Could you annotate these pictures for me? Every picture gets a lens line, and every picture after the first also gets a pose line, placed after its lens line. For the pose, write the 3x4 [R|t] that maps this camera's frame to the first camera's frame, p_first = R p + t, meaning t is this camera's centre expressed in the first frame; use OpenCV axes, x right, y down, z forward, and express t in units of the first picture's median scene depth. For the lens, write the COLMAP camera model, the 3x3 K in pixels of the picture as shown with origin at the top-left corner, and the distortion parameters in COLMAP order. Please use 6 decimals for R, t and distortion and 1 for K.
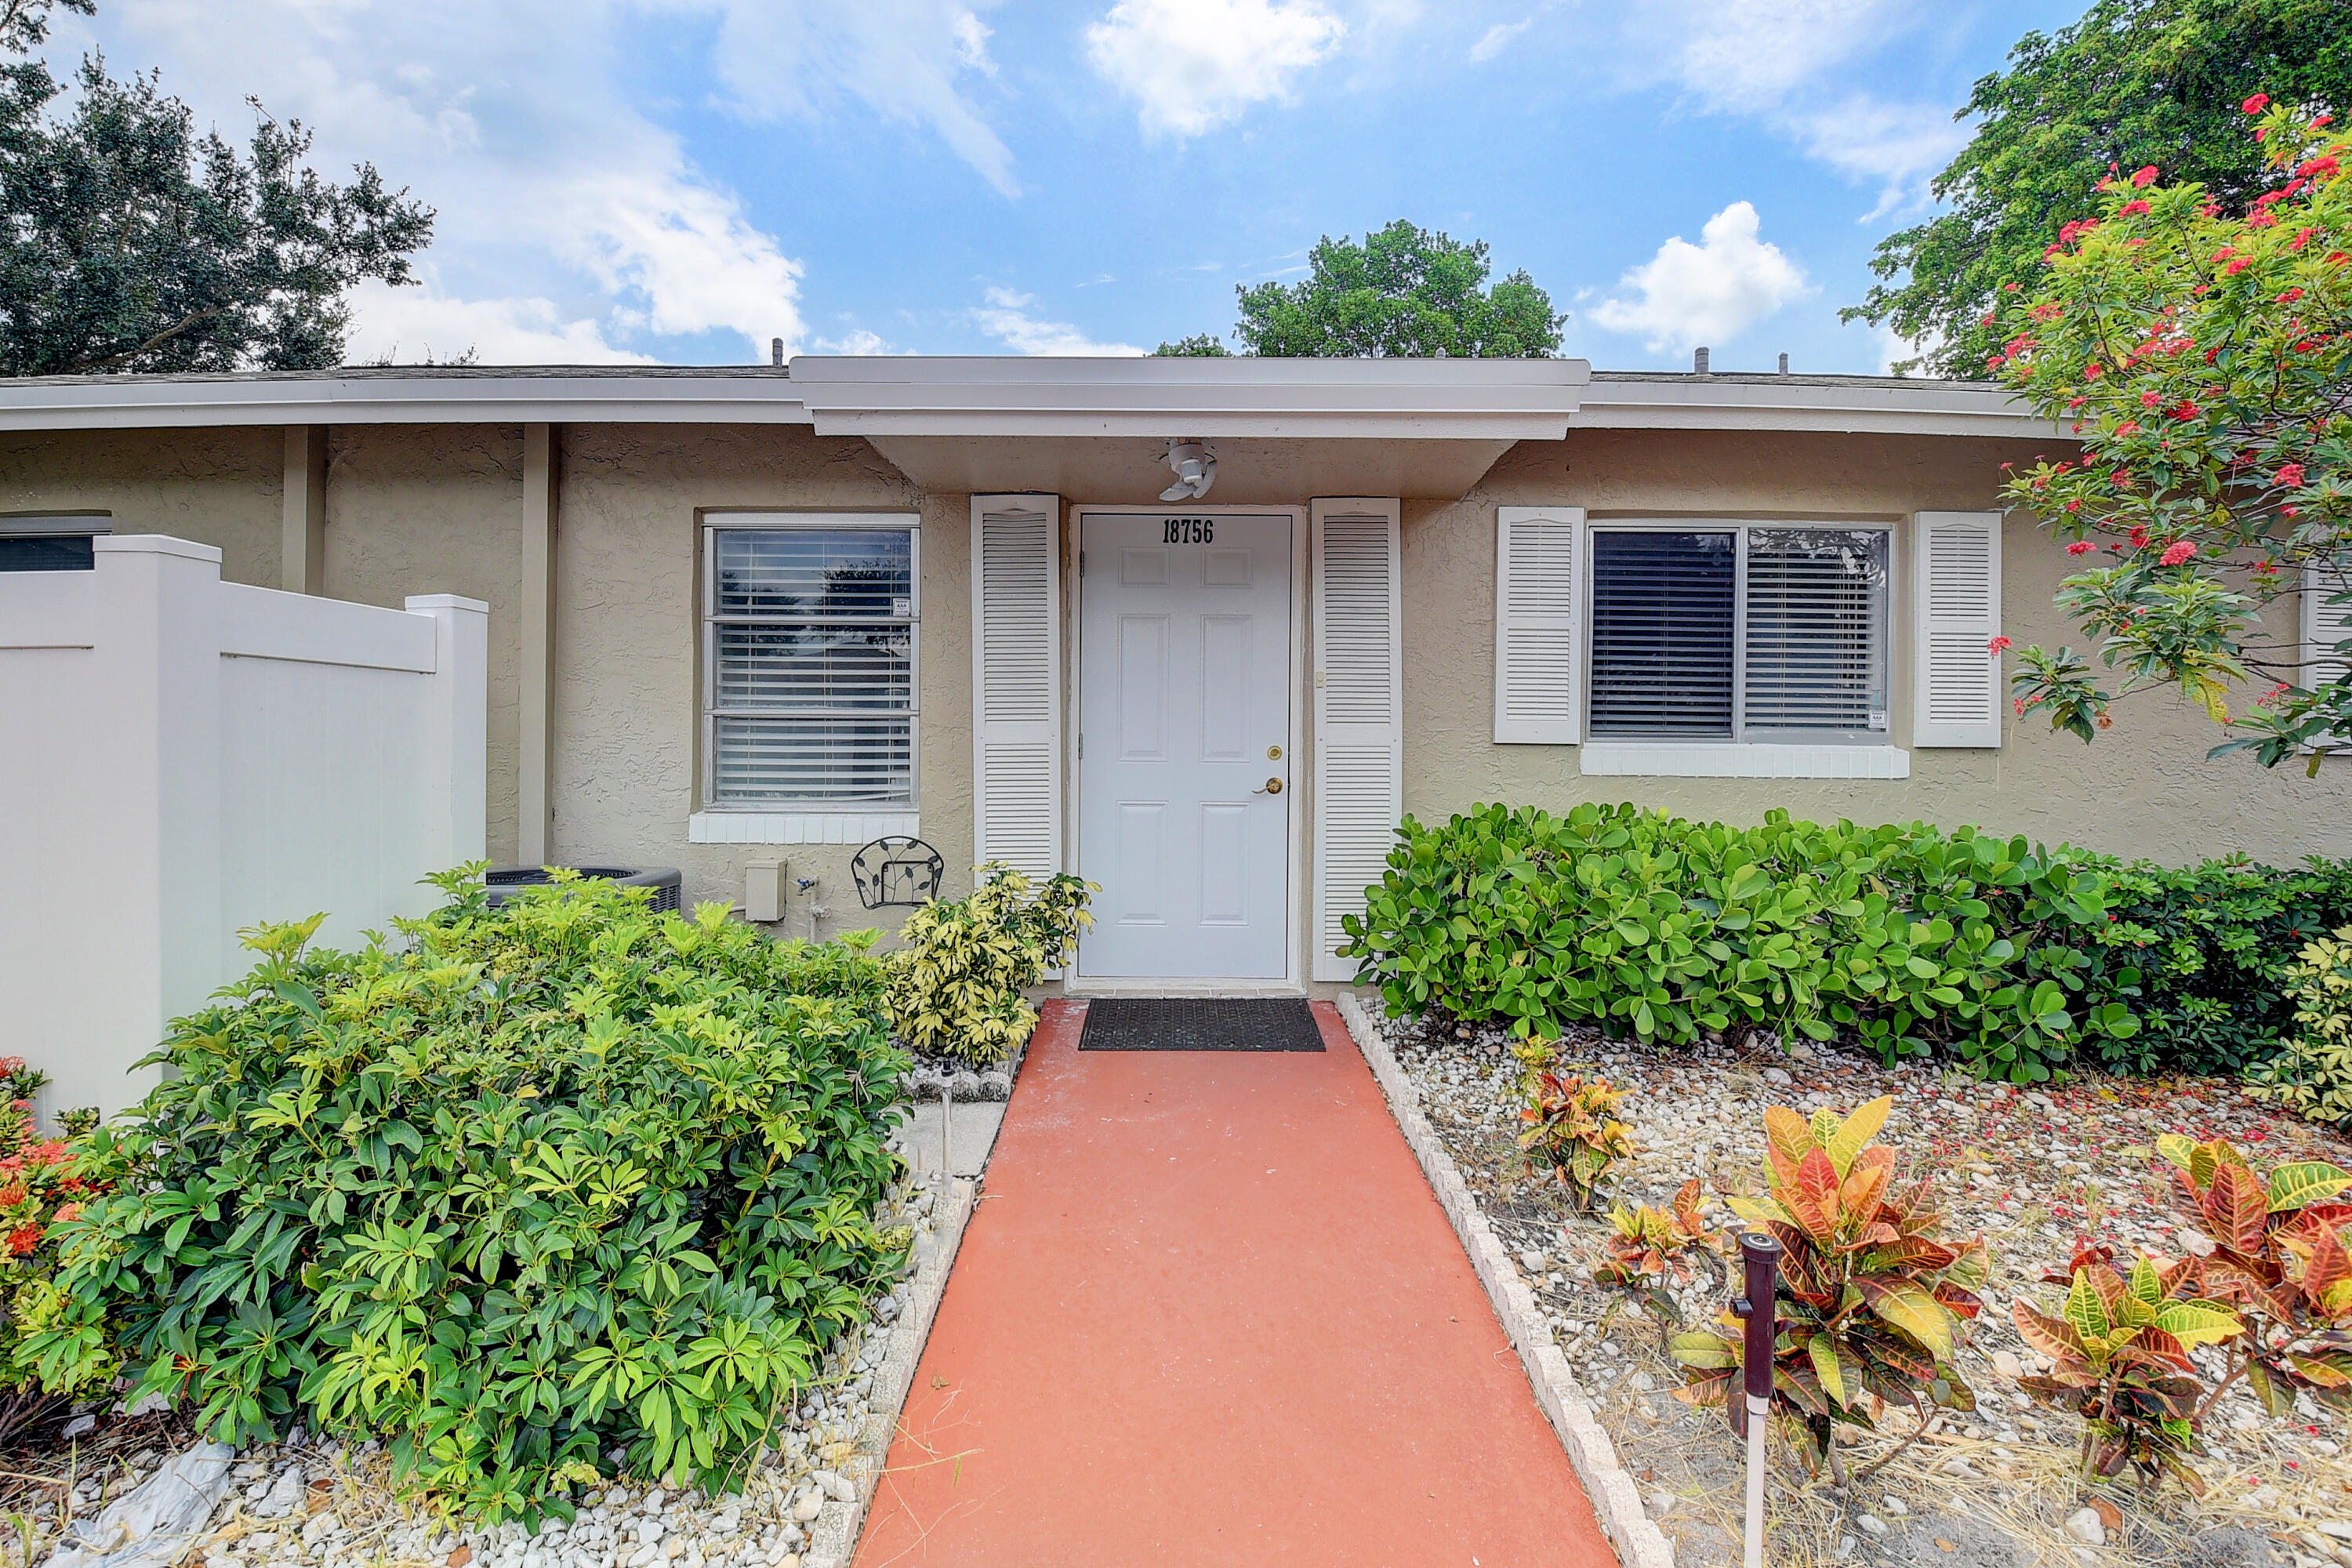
lens RADIAL K [[1043.1, 0, 1167.6], [0, 1043.1, 768.4], [0, 0, 1]] dist [-0.004356, -0.013831]
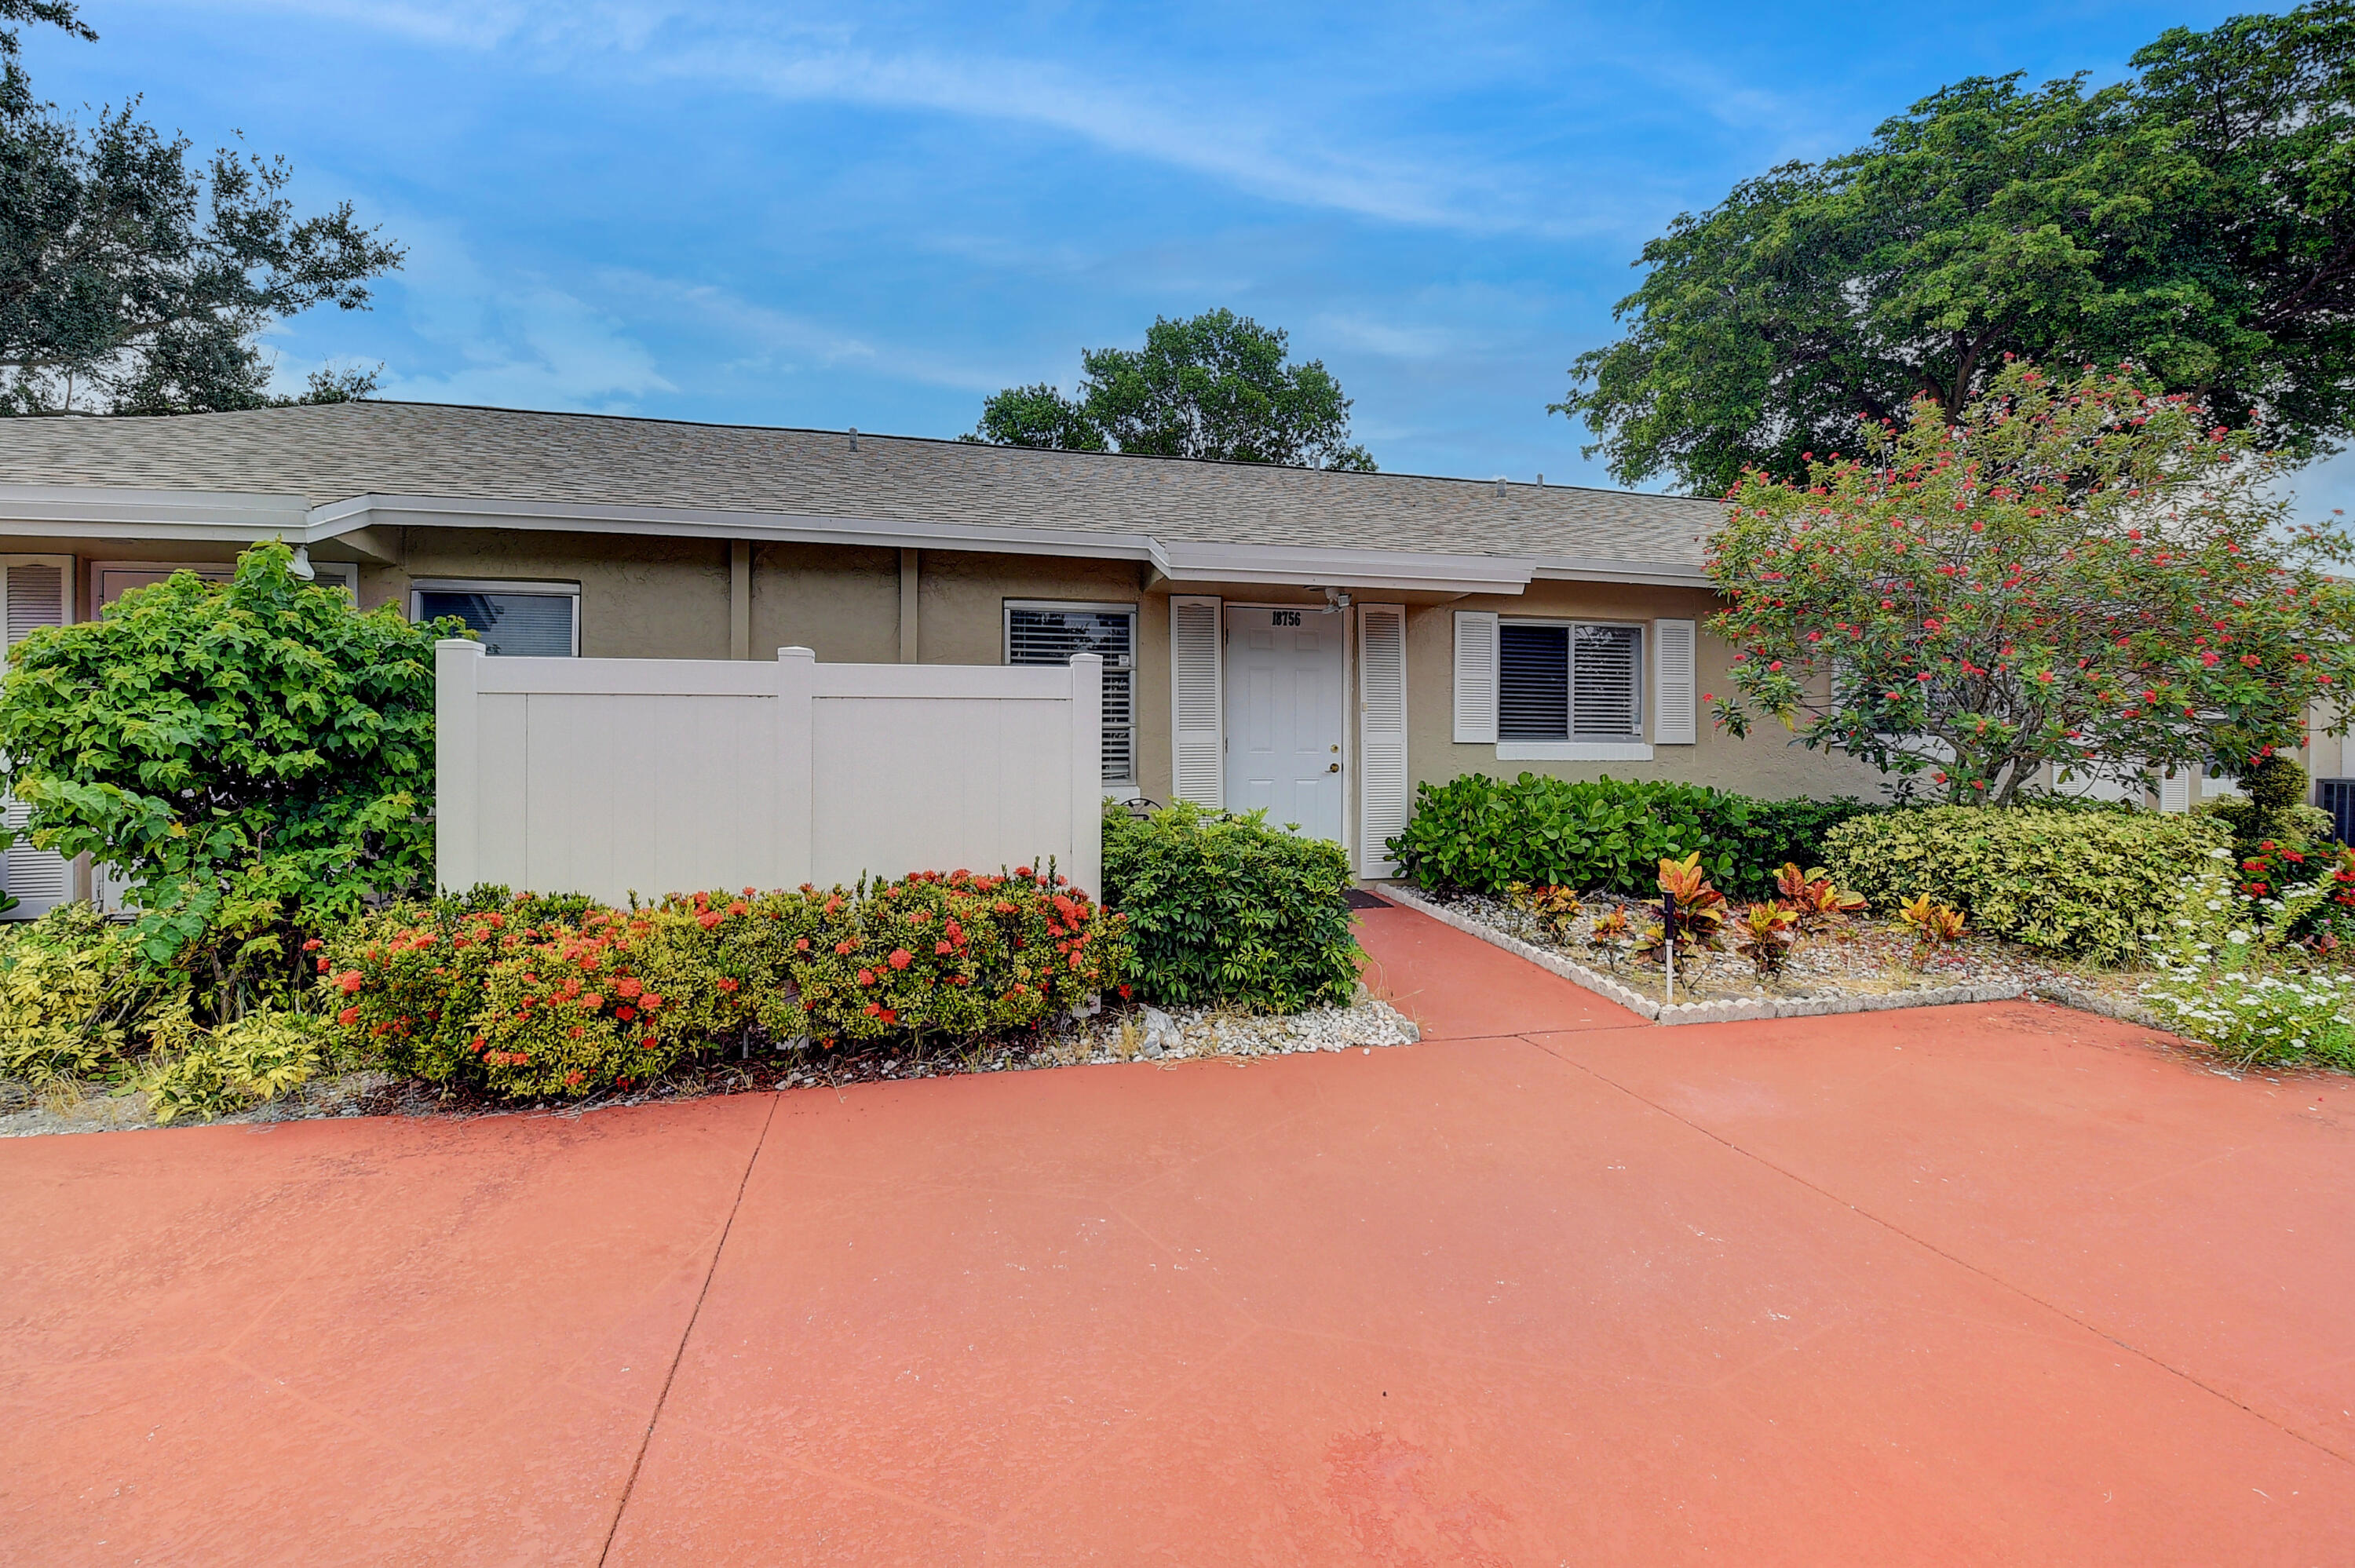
lens RADIAL K [[1044.1, 0, 1170.2], [0, 1044.1, 764.5], [0, 0, 1]] dist [0.013050, -0.024896]
pose [[0.968694, -0.007812, 0.248135, -0.603268], [0.010509, 0.999899, -0.009545, 0.025884], [-0.248035, 0.011854, 0.968679, -0.618468]]
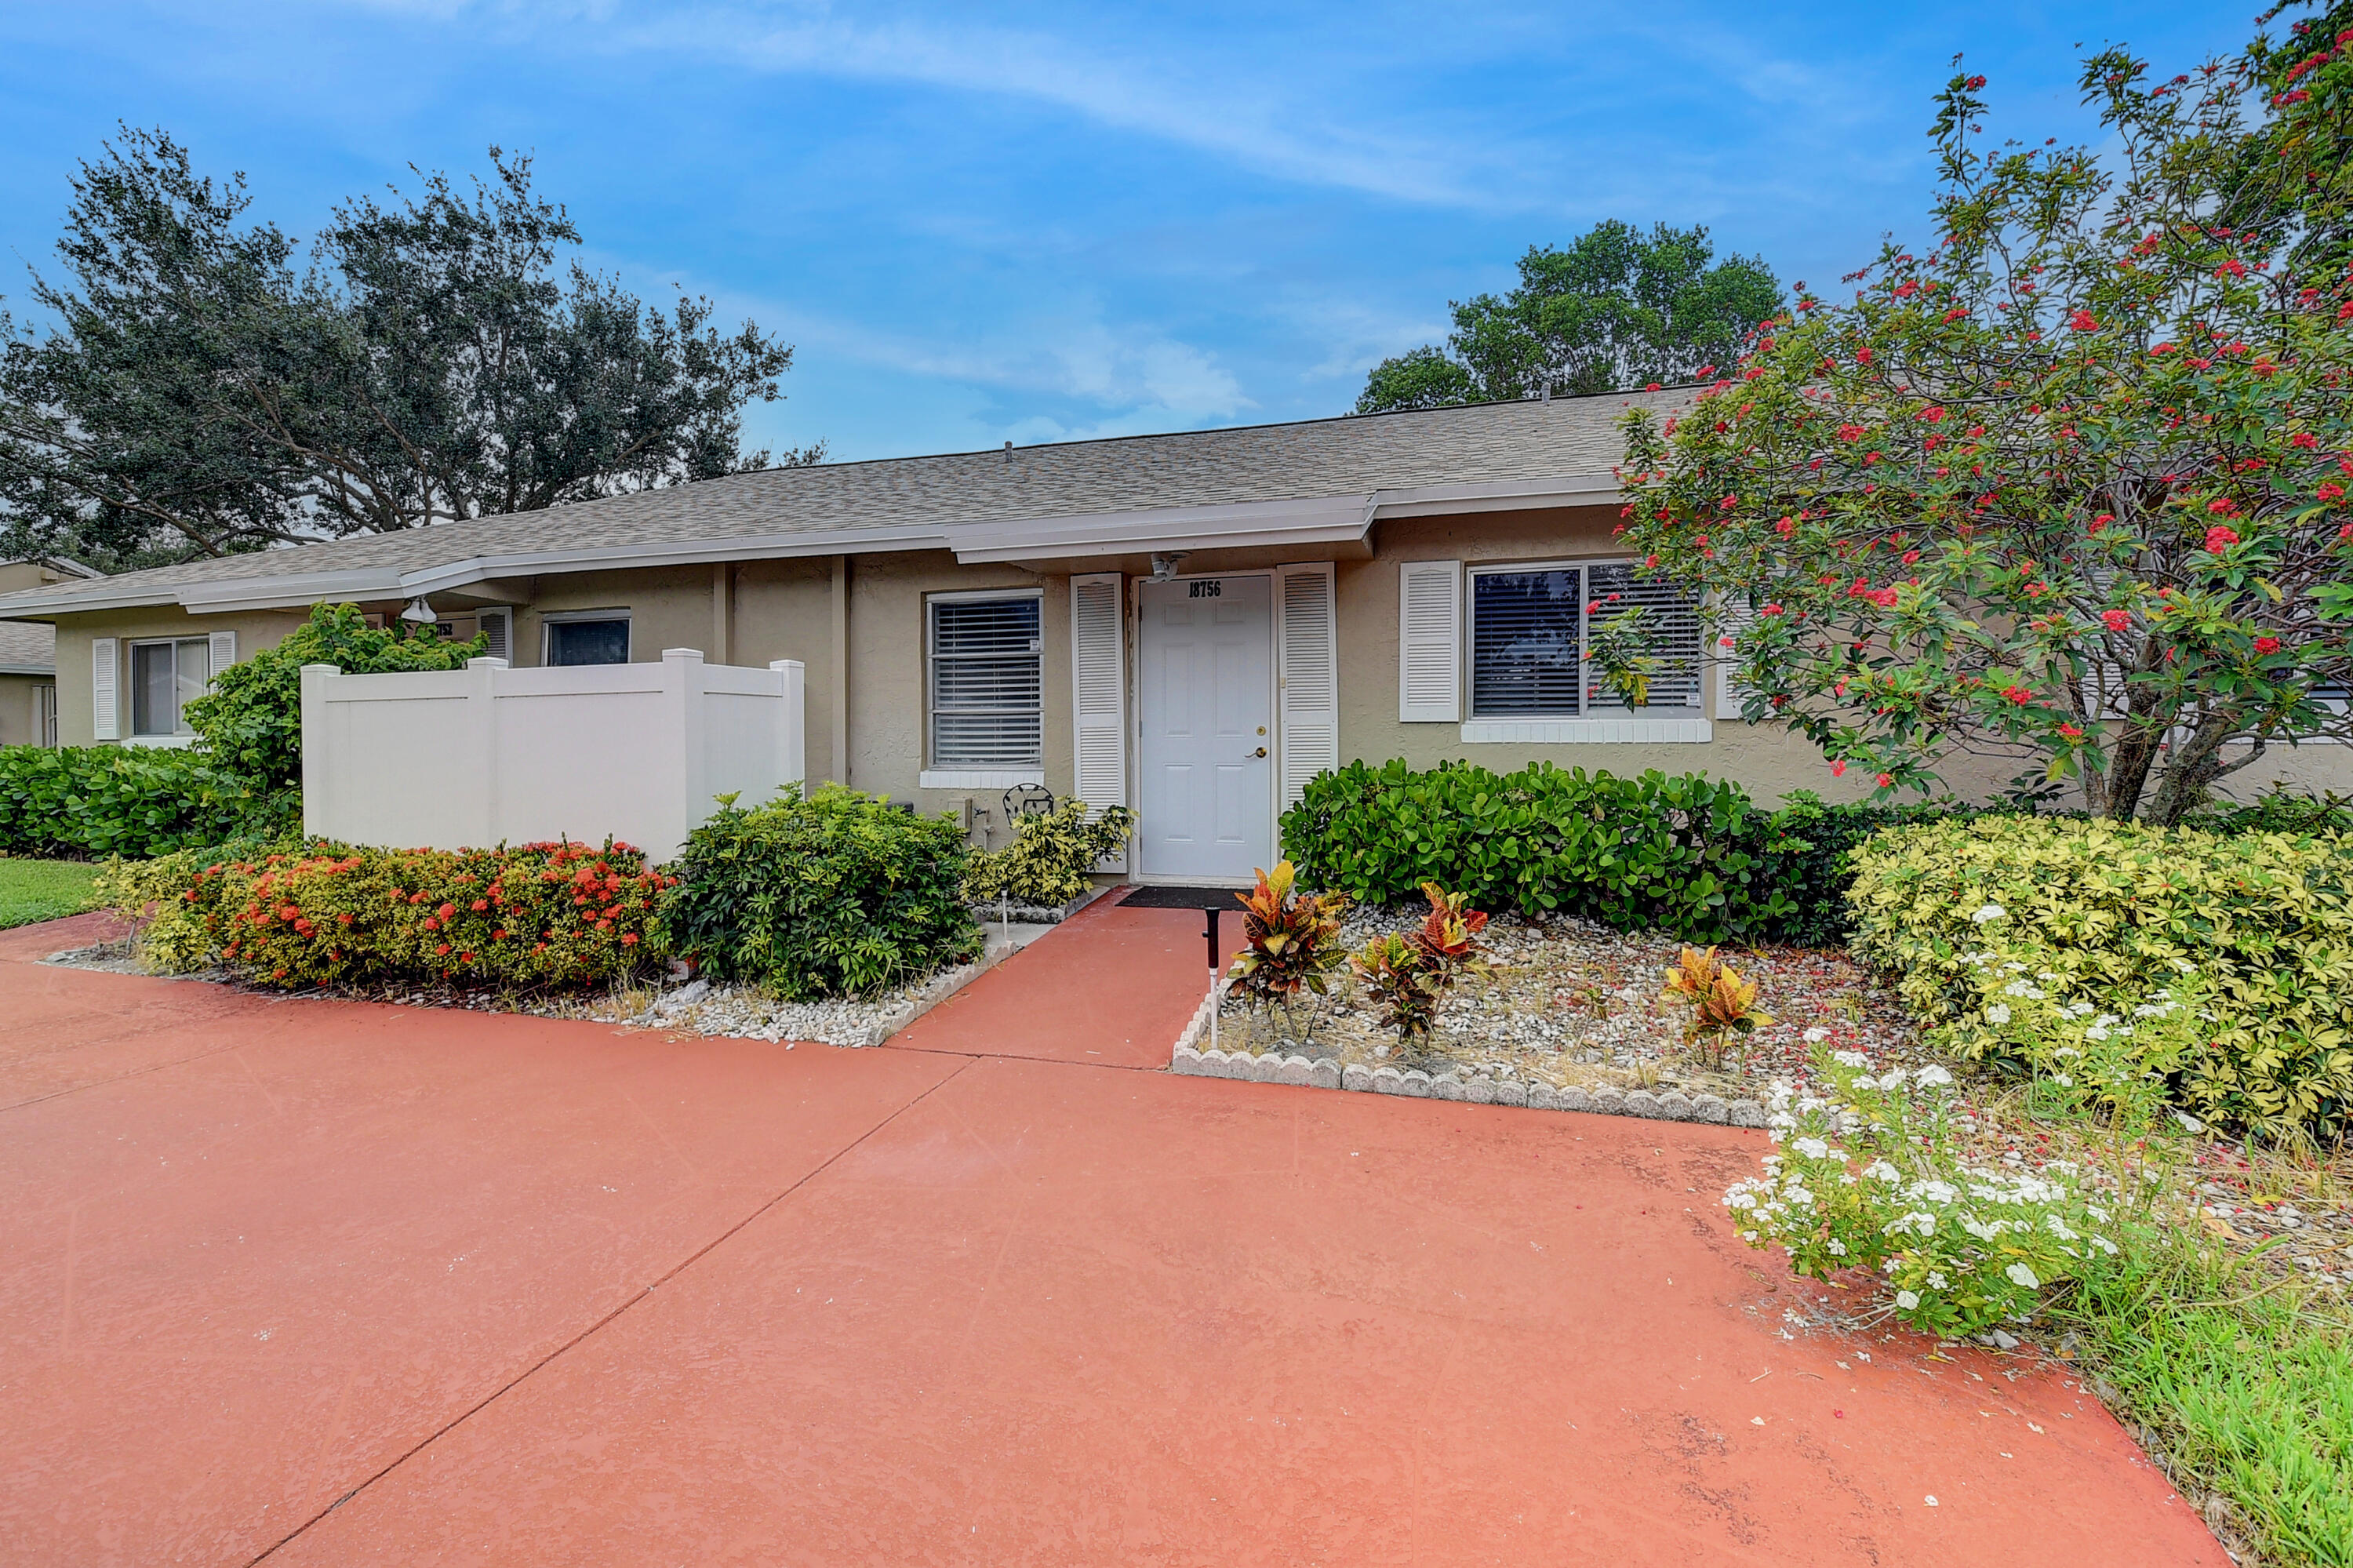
lens RADIAL K [[1043.4, 0, 1169.2], [0, 1043.4, 764.5], [0, 0, 1]] dist [0.013050, -0.024896]
pose [[0.959939, -0.005450, -0.280158, 0.414528], [0.006678, 0.999972, 0.003426, 0.029977], [0.280131, -0.005160, 0.959948, -0.529613]]
